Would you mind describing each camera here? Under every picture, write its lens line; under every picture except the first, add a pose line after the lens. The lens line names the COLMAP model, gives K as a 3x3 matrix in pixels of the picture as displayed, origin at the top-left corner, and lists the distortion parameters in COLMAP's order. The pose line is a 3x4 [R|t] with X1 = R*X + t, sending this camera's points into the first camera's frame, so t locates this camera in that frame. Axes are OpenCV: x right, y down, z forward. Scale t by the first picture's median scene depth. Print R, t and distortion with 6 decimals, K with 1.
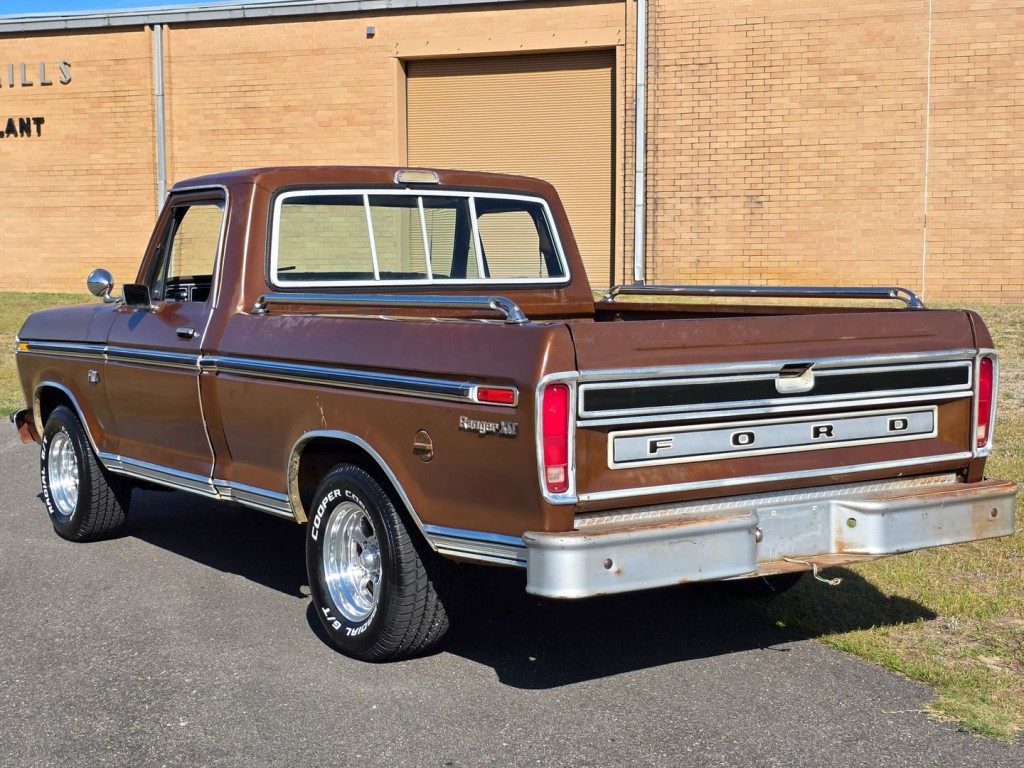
lens RADIAL K [[1561.8, 0, 537.8], [0, 1561.8, 387.2], [0, 0, 1]] dist [0.182363, -0.603375]
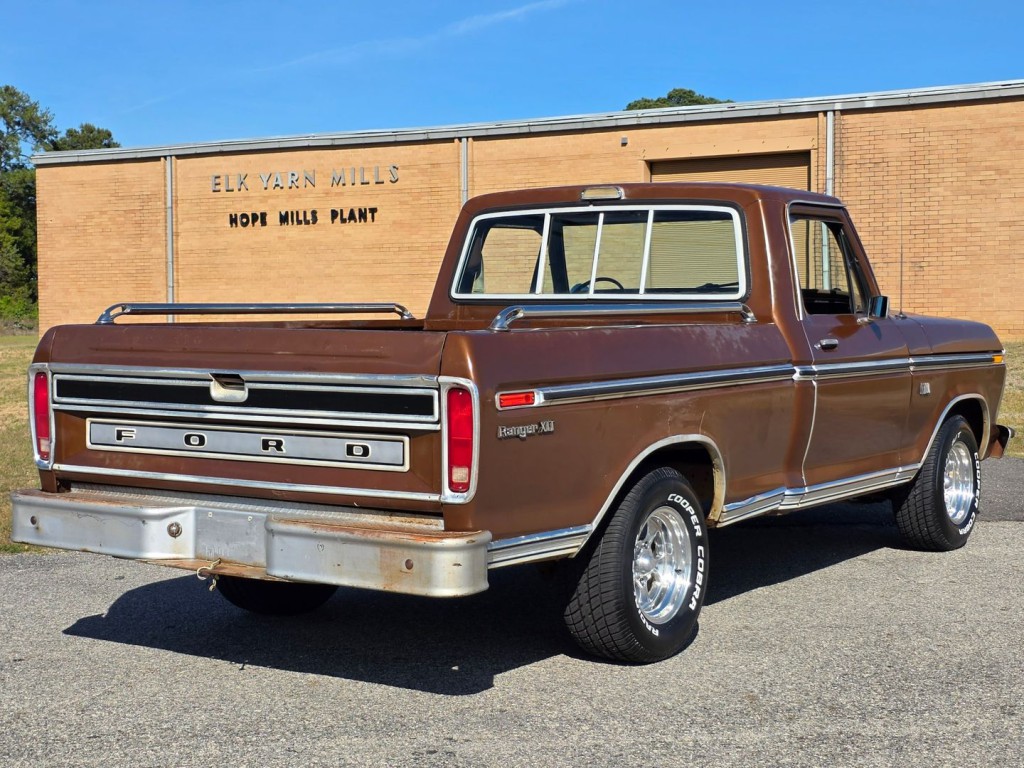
lens RADIAL K [[1674.3, 0, 513.1], [0, 1674.3, 380.7], [0, 0, 1]] dist [0.221039, -0.784175]
pose [[0.348318, 0.054815, -0.935772, 0.772795], [-0.073954, 0.996784, 0.030861, -0.035732], [0.934455, 0.058455, 0.351251, 0.478502]]
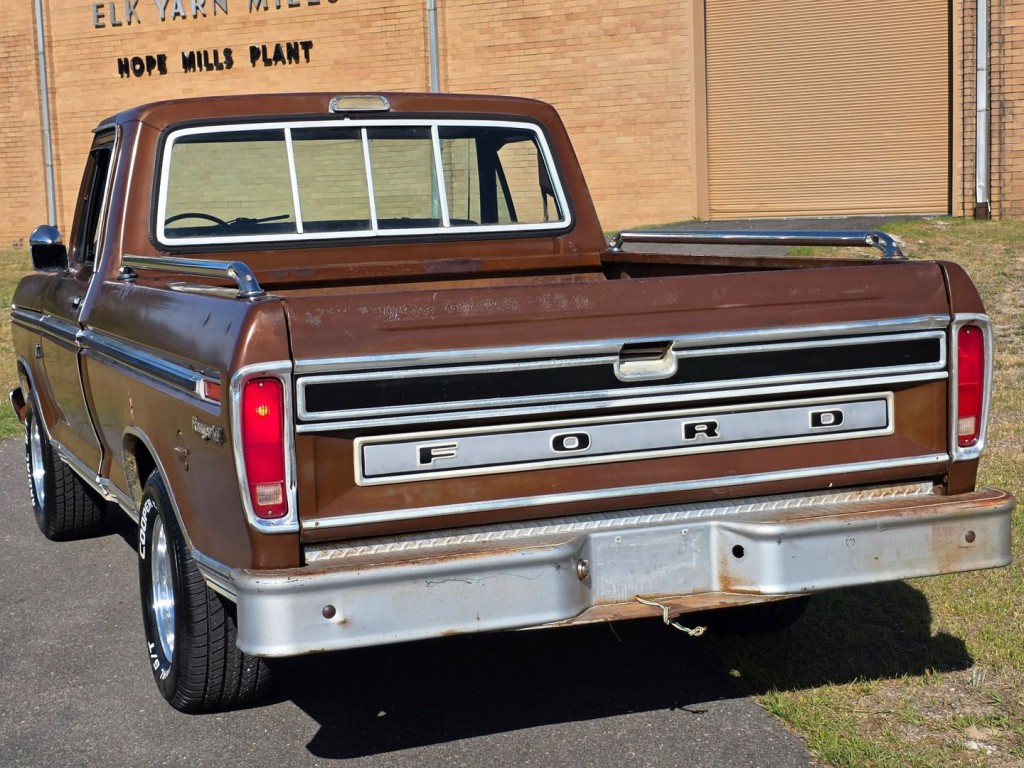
lens RADIAL K [[1782.7, 0, 562.6], [0, 1782.7, 386.3], [0, 0, 1]] dist [0.242664, -1.025564]
pose [[0.975646, -0.006141, -0.219265, 0.190800], [0.013101, 0.999455, 0.030304, -0.012368], [0.218959, -0.032438, 0.975195, 0.093648]]
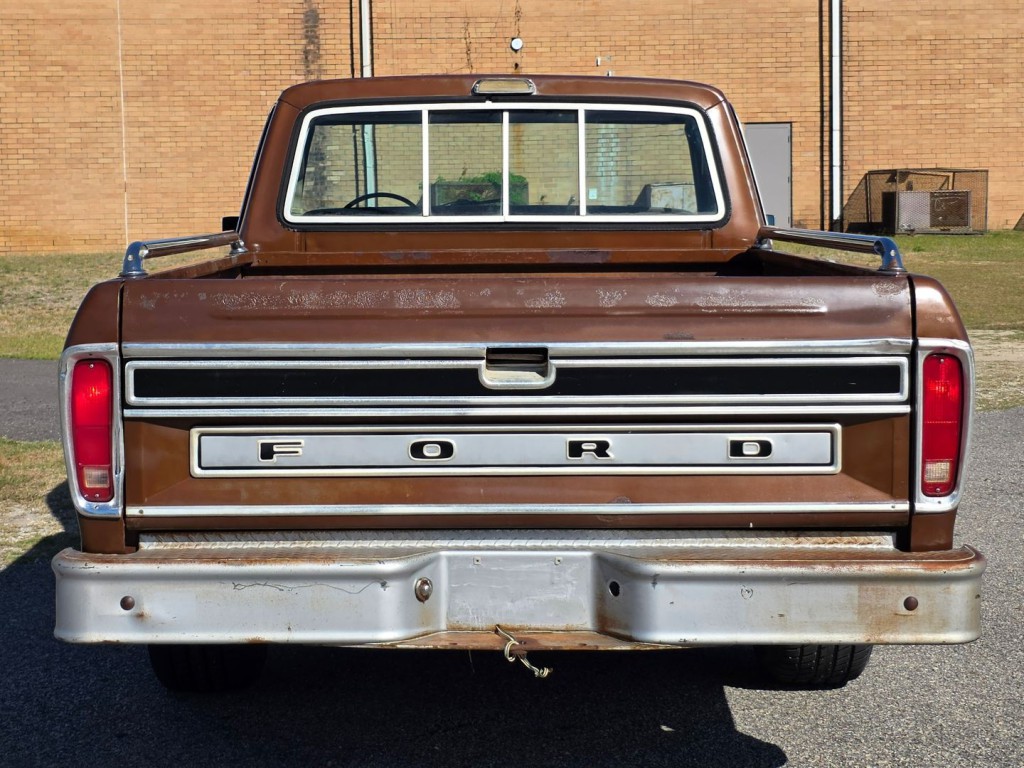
lens RADIAL K [[1785.0, 0, 494.2], [0, 1785.0, 325.1], [0, 0, 1]] dist [0.250434, -1.031174]
pose [[0.819437, 0.043673, -0.571503, 0.367972], [-0.044213, 0.998938, 0.012944, -0.021054], [0.571461, 0.014661, 0.820498, 0.213259]]
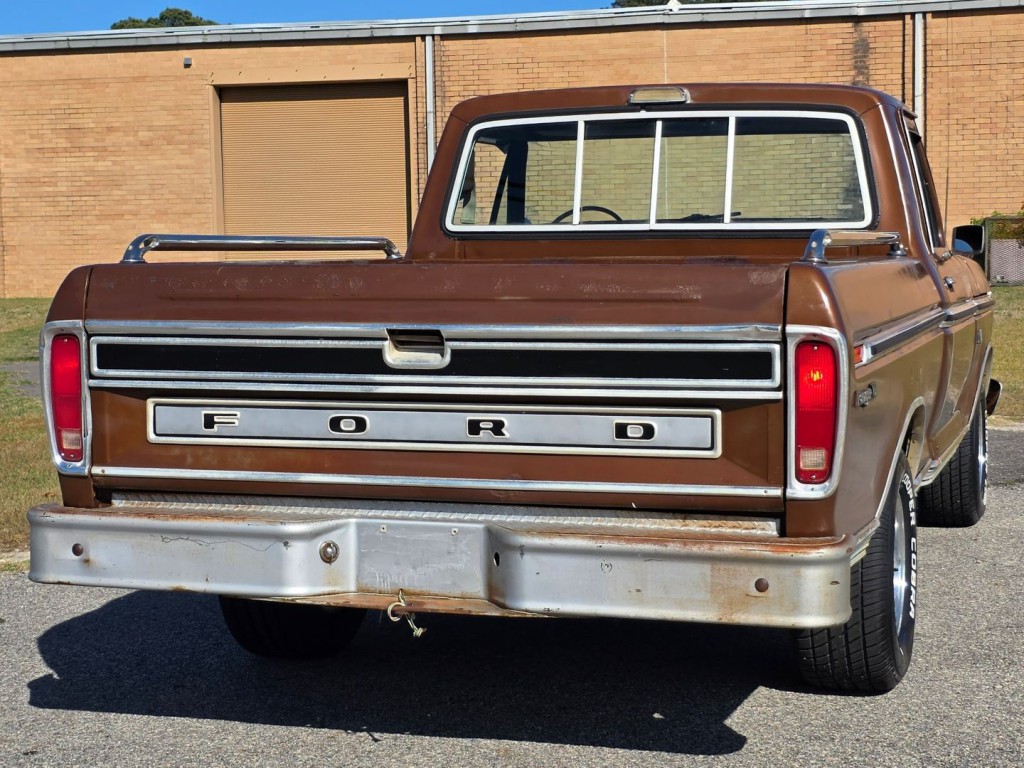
lens RADIAL K [[1865.6, 0, 545.9], [0, 1865.6, 386.7], [0, 0, 1]] dist [0.264449, -1.261553]
pose [[0.610693, 0.062903, -0.789365, 0.543459], [-0.058453, 0.997701, 0.034283, -0.013273], [0.789707, 0.025204, 0.612966, 0.312610]]
